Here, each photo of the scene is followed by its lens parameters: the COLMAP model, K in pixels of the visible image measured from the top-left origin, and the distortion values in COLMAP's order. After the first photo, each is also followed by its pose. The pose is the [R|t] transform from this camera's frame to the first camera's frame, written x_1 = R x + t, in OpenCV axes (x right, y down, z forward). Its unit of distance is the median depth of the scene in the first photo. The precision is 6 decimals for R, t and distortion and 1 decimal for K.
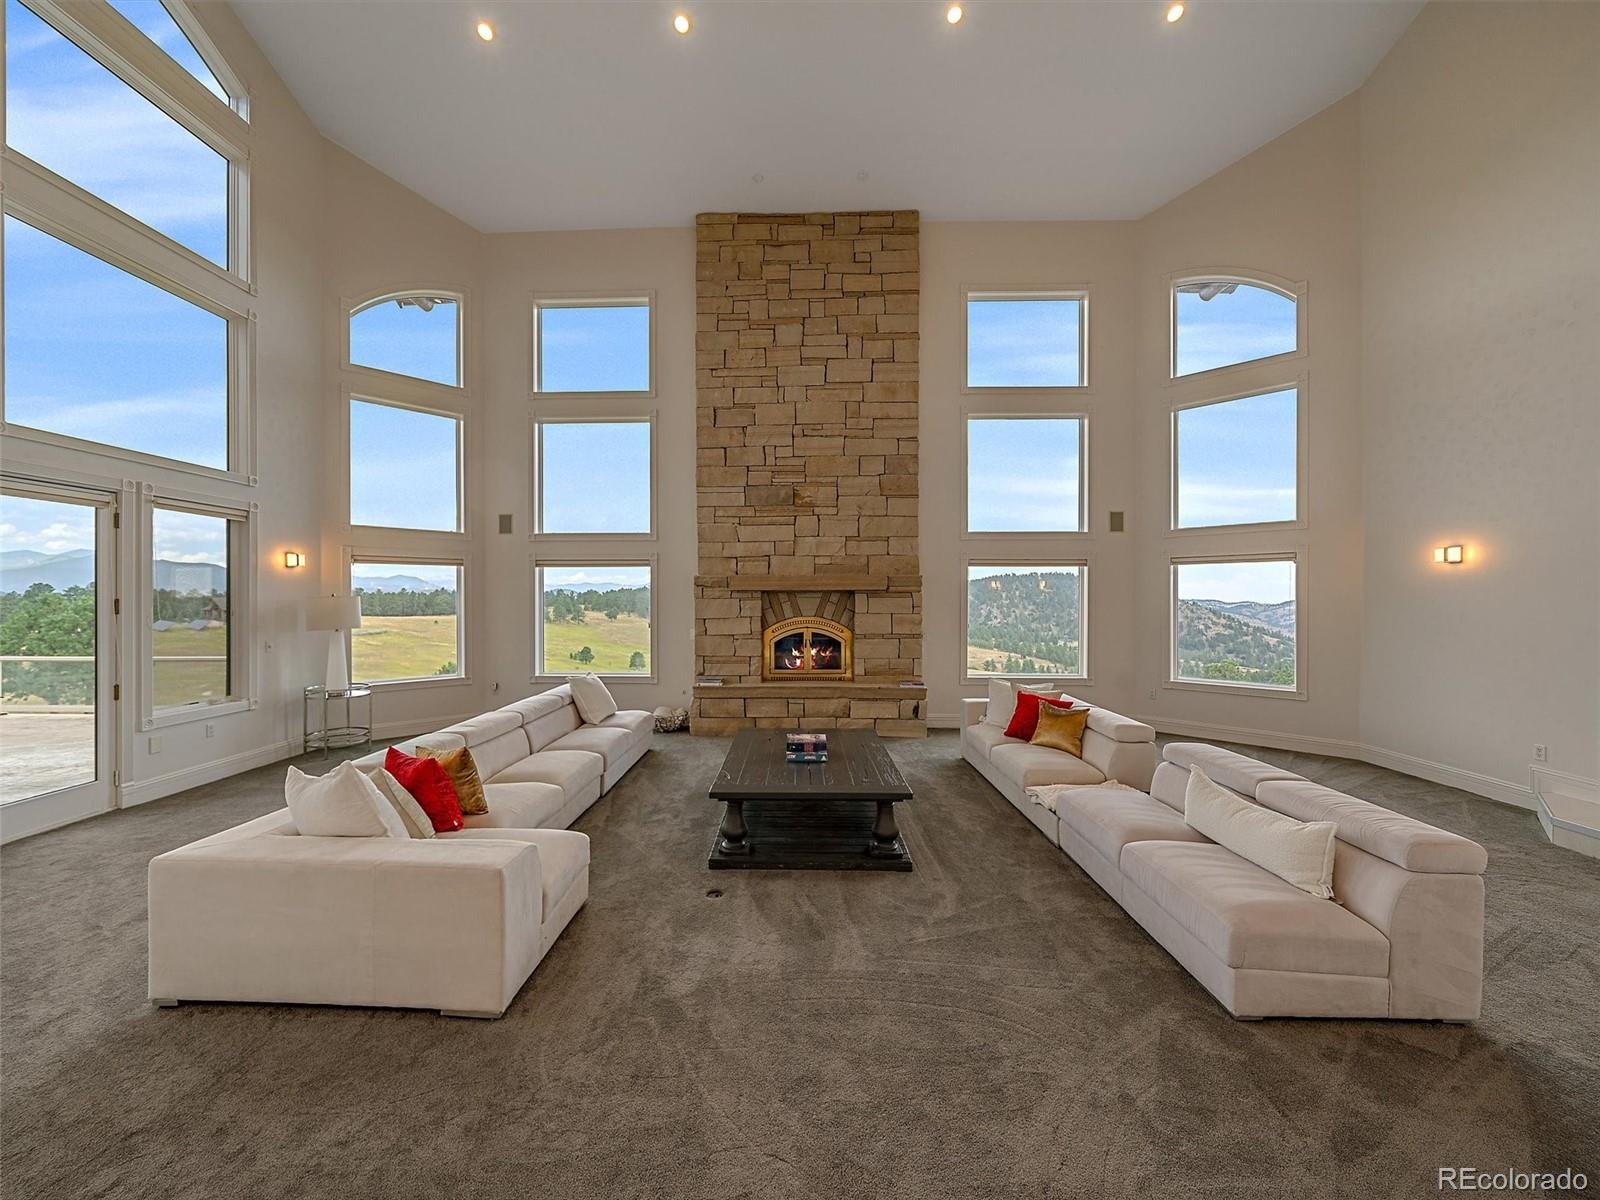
lens RADIAL K [[621.4, 0, 779.4], [0, 621.4, 596.3], [0, 0, 1]] dist [0.002352, -0.000094]
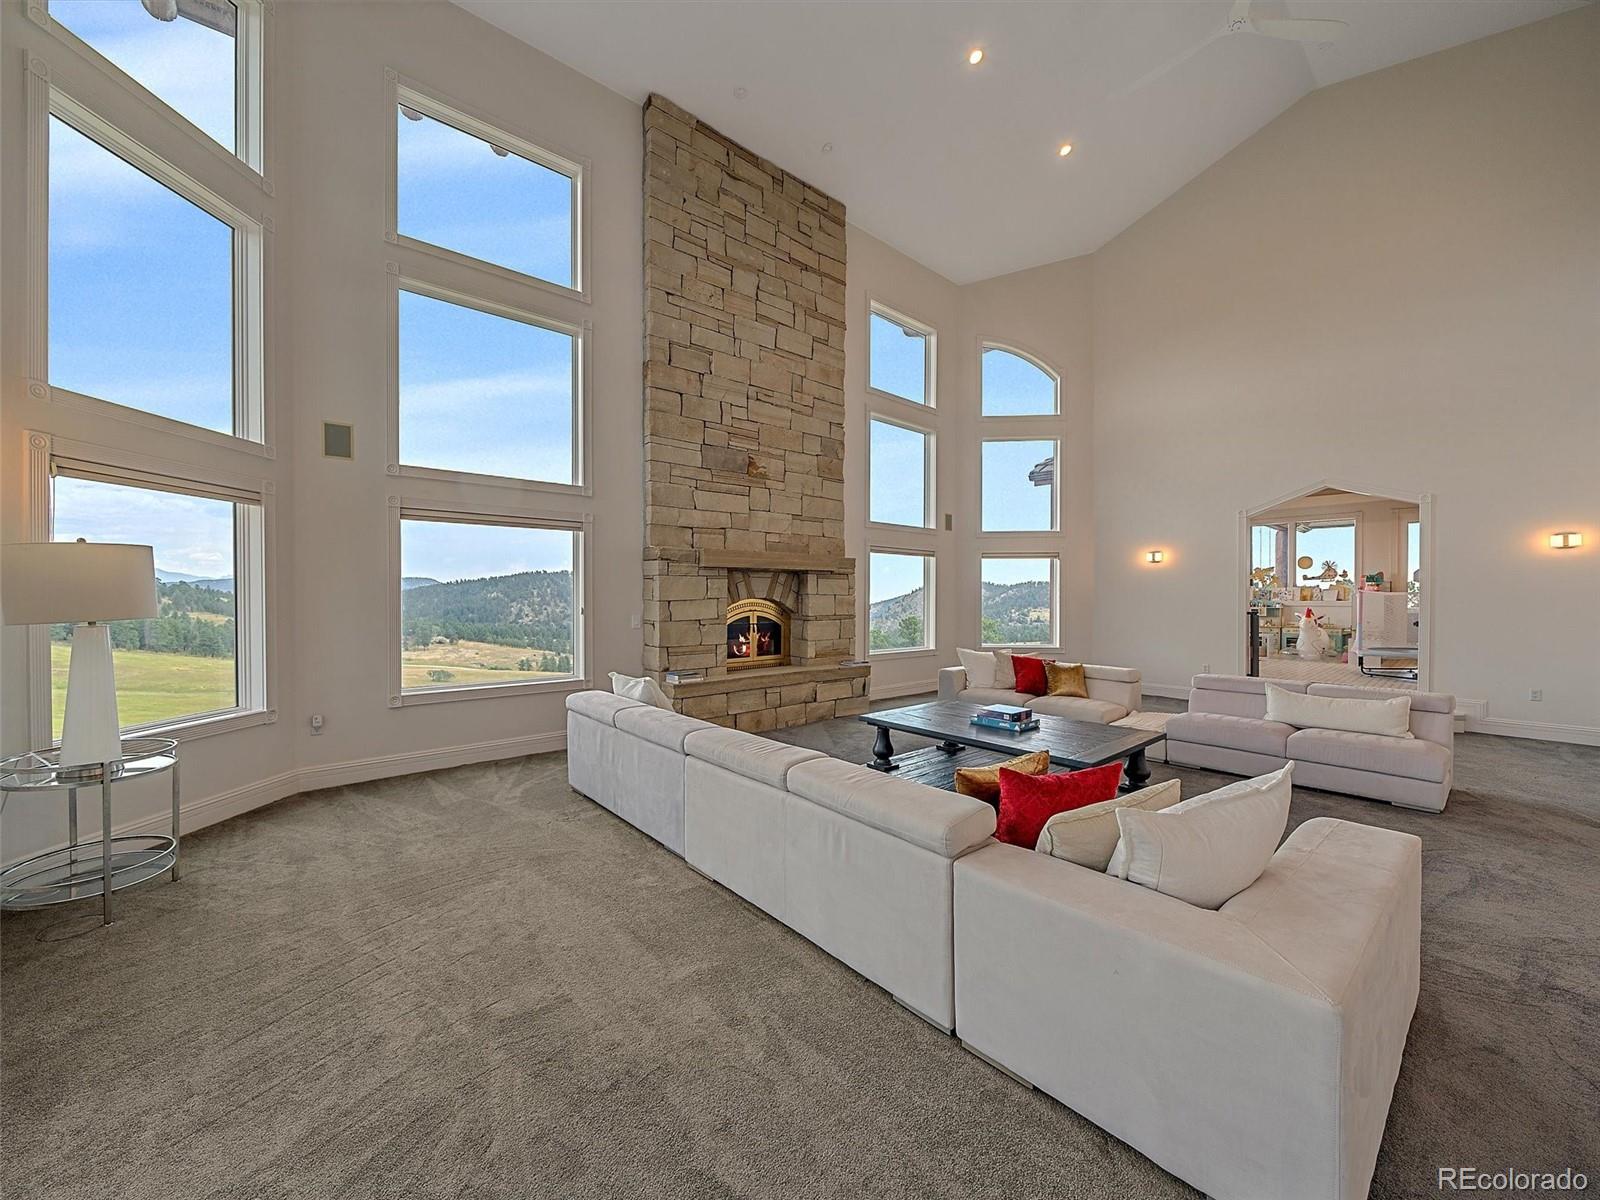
lens RADIAL K [[621.4, 0, 781.6], [0, 621.4, 594.2], [0, 0, 1]] dist [0.002352, -0.000094]
pose [[0.741746, 0.003525, 0.670672, -0.543460], [-0.003600, 0.999993, -0.001274, 0.027743], [-0.670672, -0.001469, 0.741753, 0.300664]]
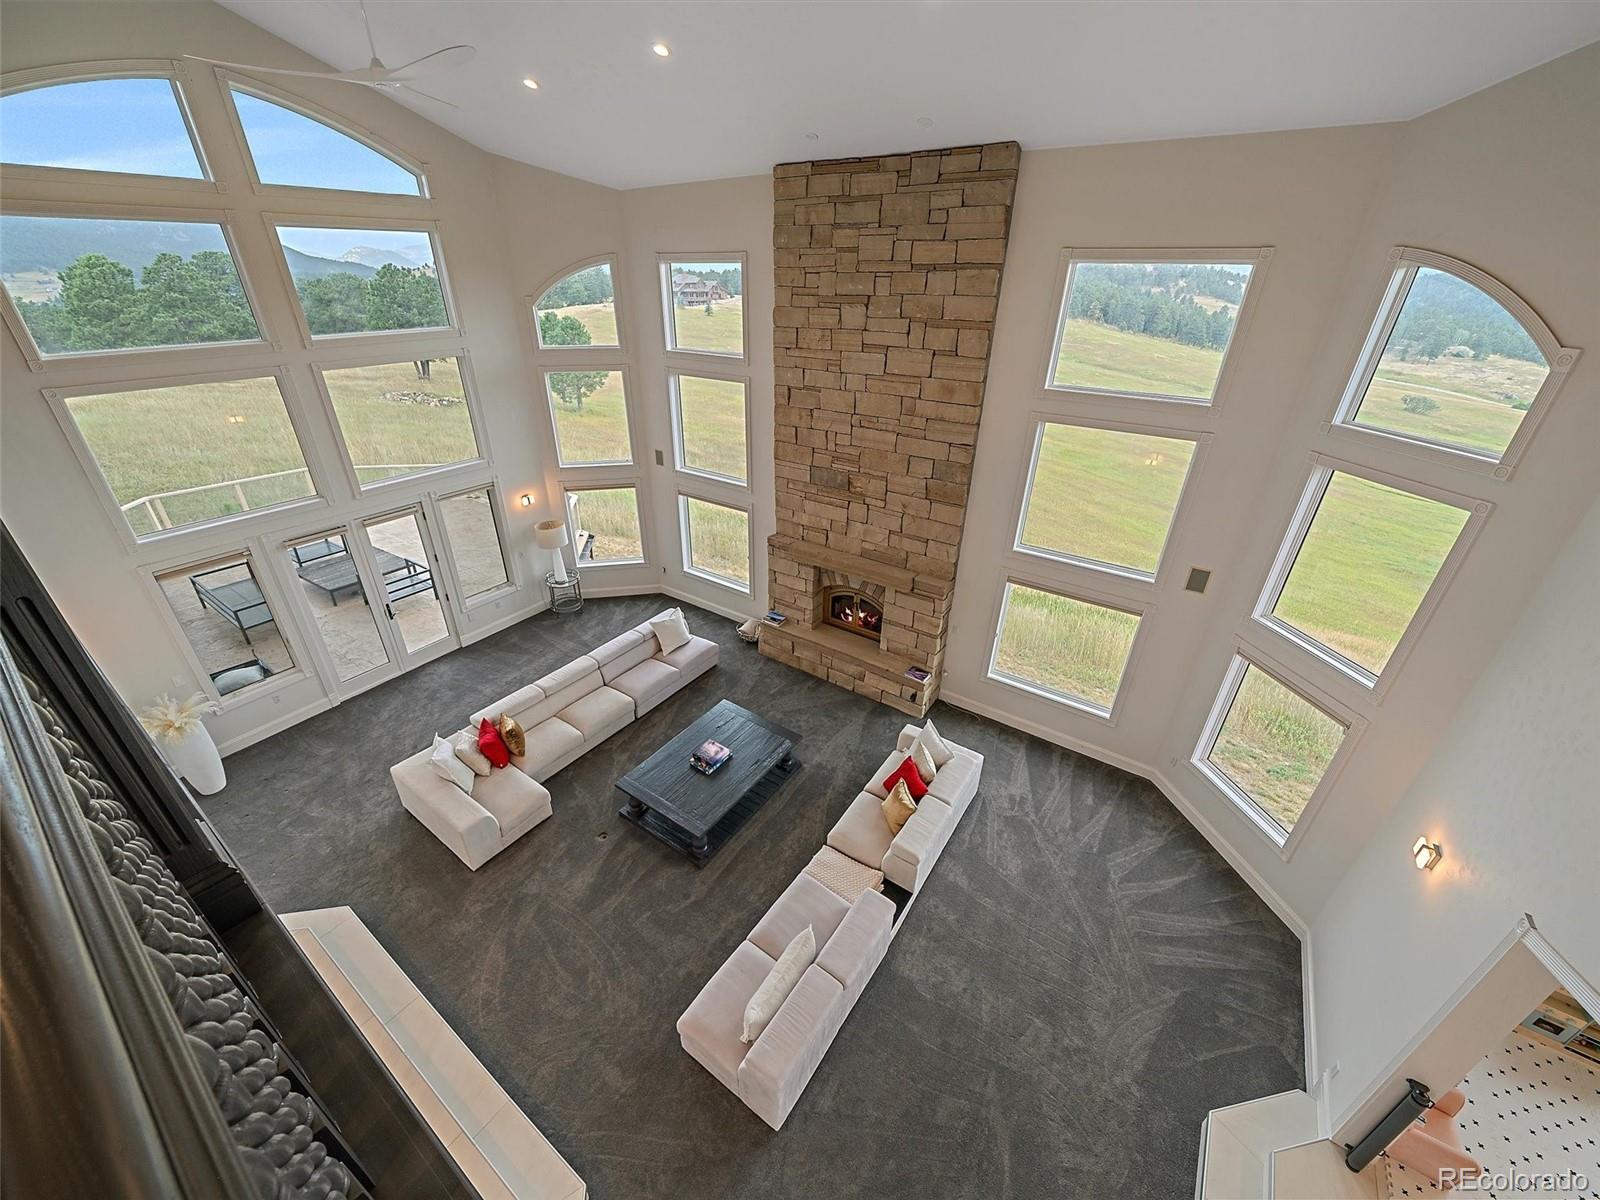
lens RADIAL K [[617.1, 0, 779.0], [0, 617.1, 596.1], [0, 0, 1]] dist [0.003481, 0.000053]
pose [[0.829966, 0.262815, -0.492021, 0.491716], [-0.001030, 0.882773, 0.469799, -0.484622], [0.557813, -0.389410, 0.732942, 0.089292]]
